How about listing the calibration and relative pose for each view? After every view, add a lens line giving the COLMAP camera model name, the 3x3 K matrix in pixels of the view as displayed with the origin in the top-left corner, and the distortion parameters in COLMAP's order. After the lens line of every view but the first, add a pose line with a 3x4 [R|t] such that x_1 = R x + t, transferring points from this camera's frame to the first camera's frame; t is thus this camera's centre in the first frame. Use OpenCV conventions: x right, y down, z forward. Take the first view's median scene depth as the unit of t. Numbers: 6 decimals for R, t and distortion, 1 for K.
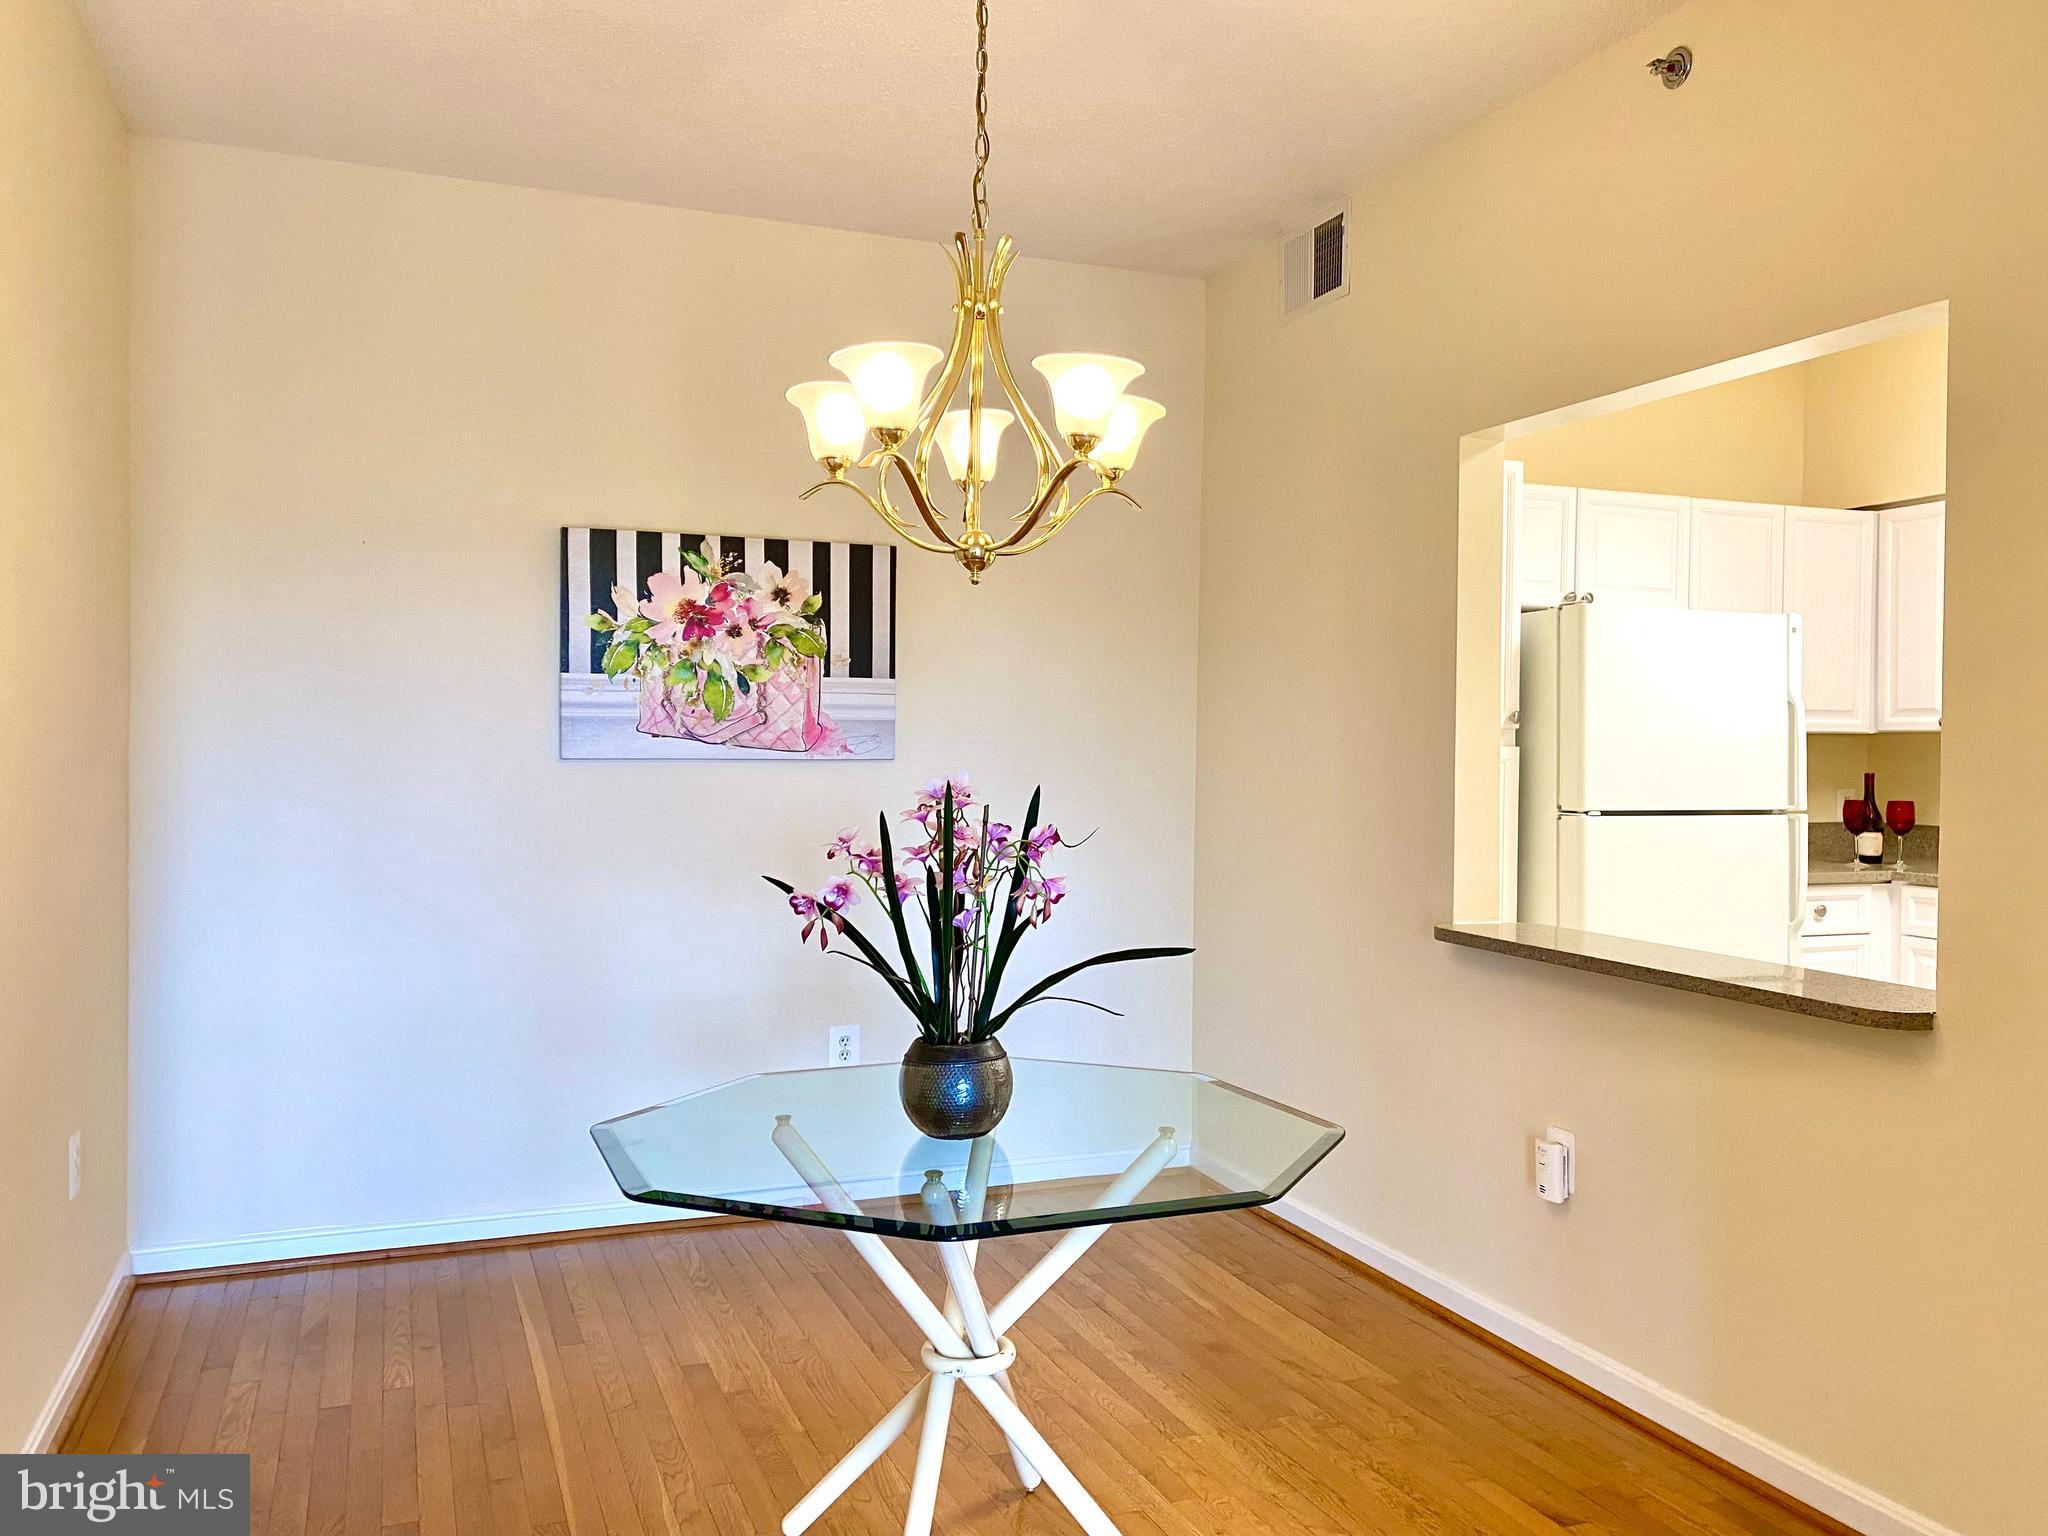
lens RADIAL K [[1545.8, 0, 1028.6], [0, 1545.8, 752.8], [0, 0, 1]] dist [0.090089, -0.121120]
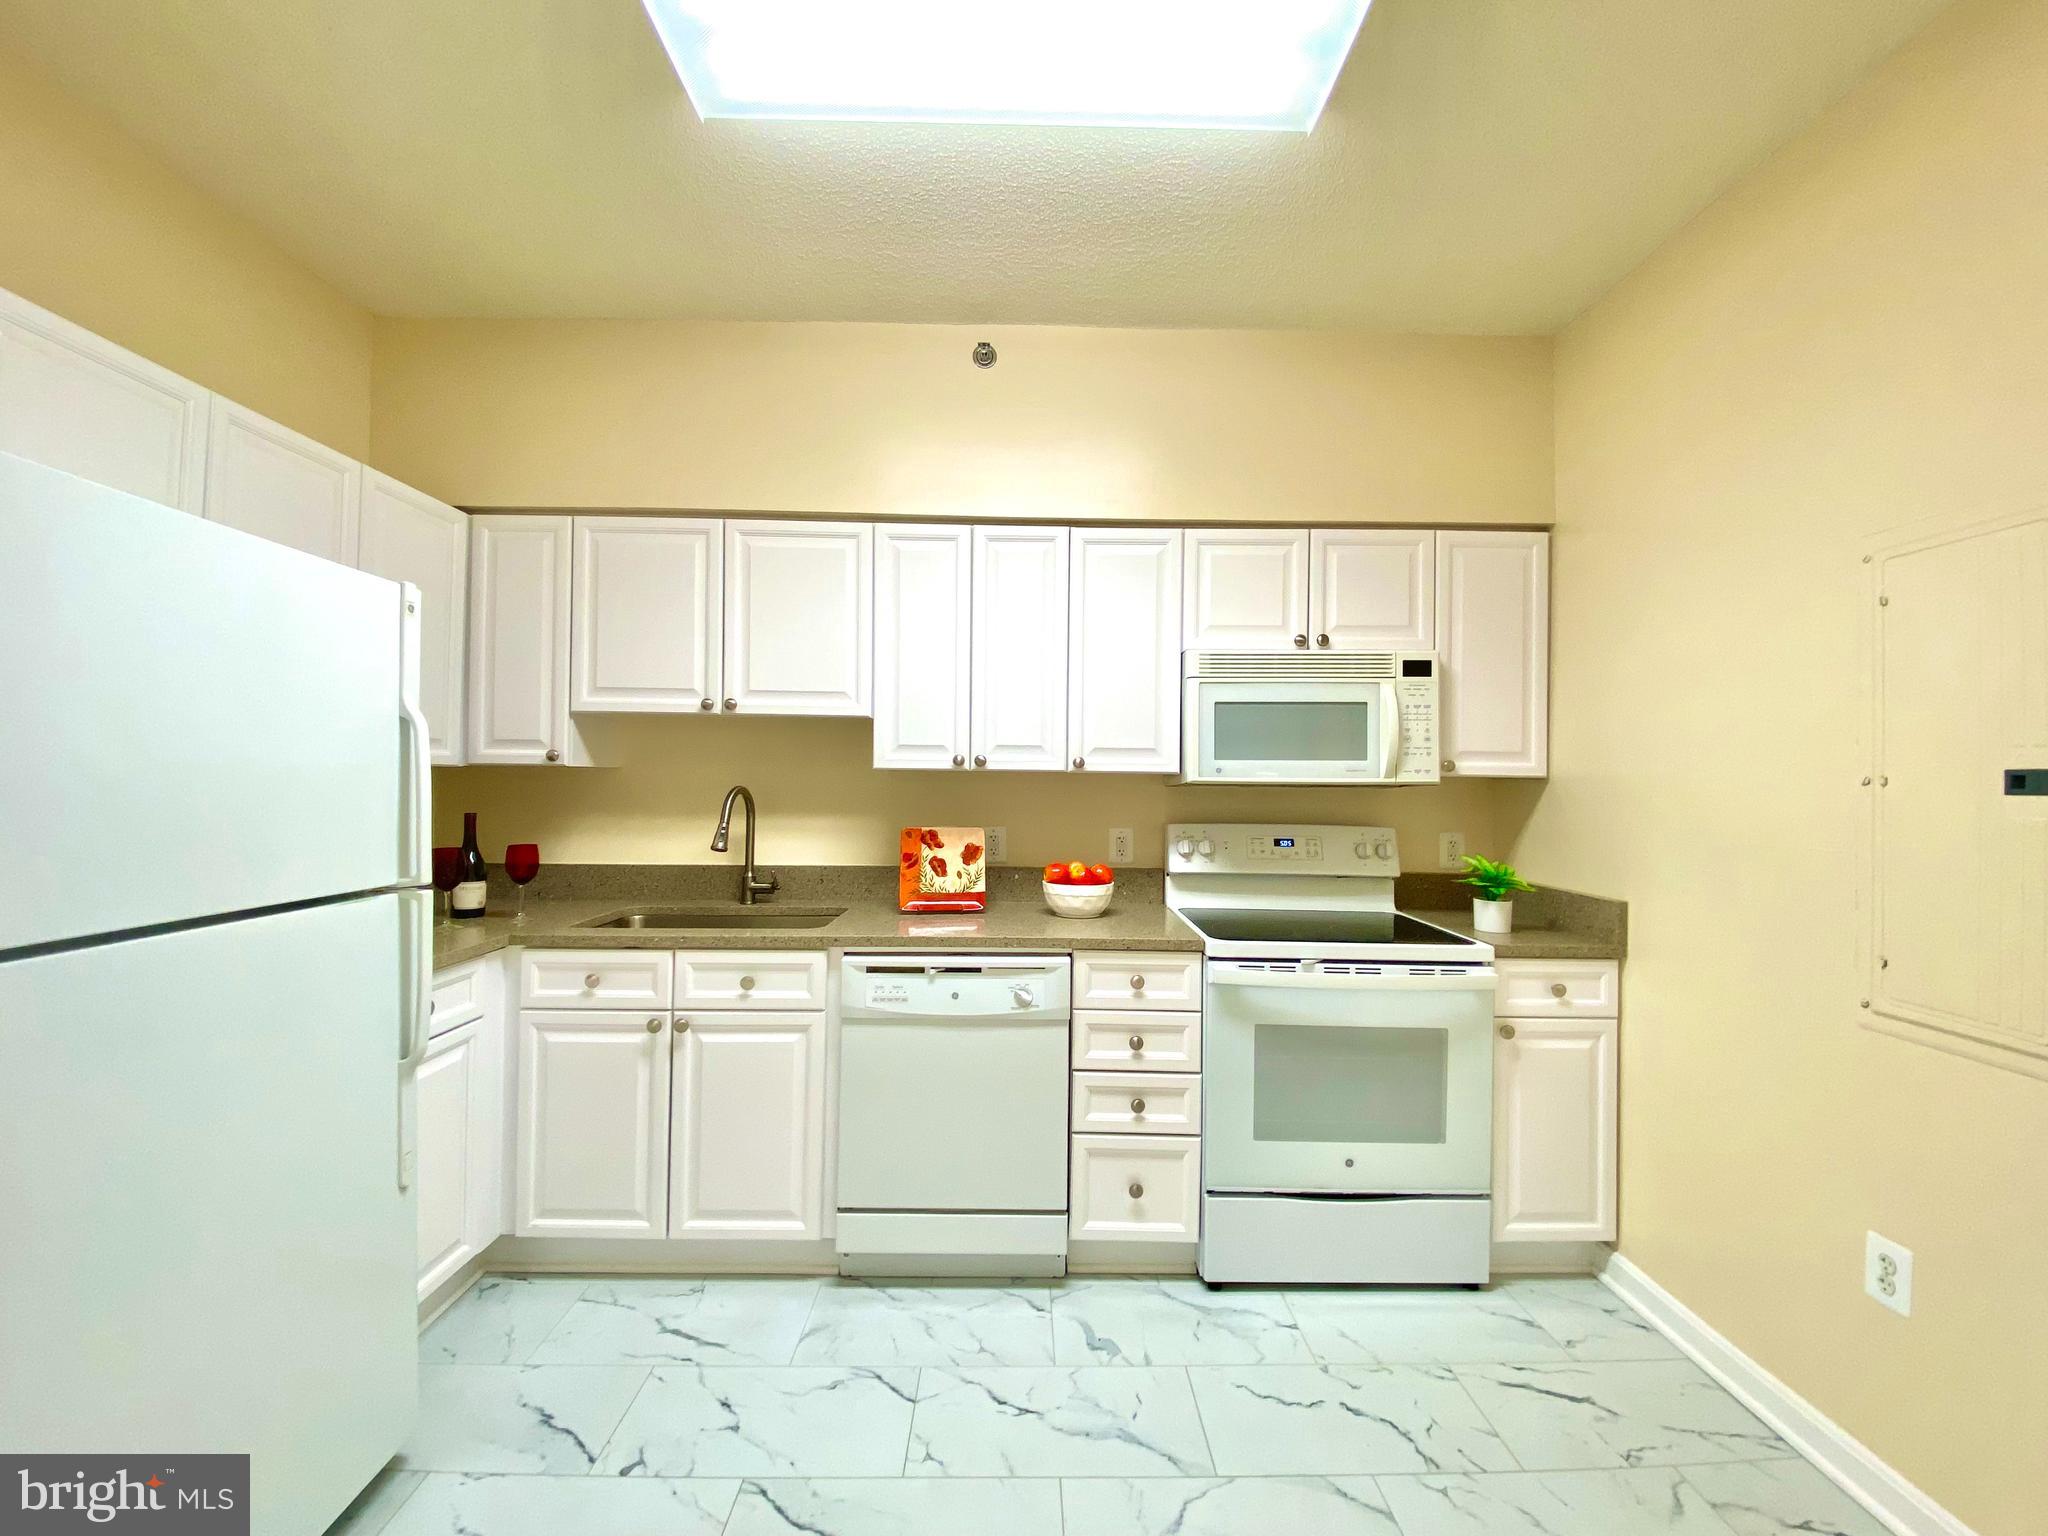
lens RADIAL K [[822.3, 0, 1033.6], [0, 822.3, 767.2], [0, 0, 1]] dist [0.049063, -0.044793]
pose [[0.359073, 0.009879, 0.933257, 0.285800], [-0.002819, 0.999951, -0.009501, -0.010780], [-0.933305, 0.000780, 0.359084, 0.701610]]
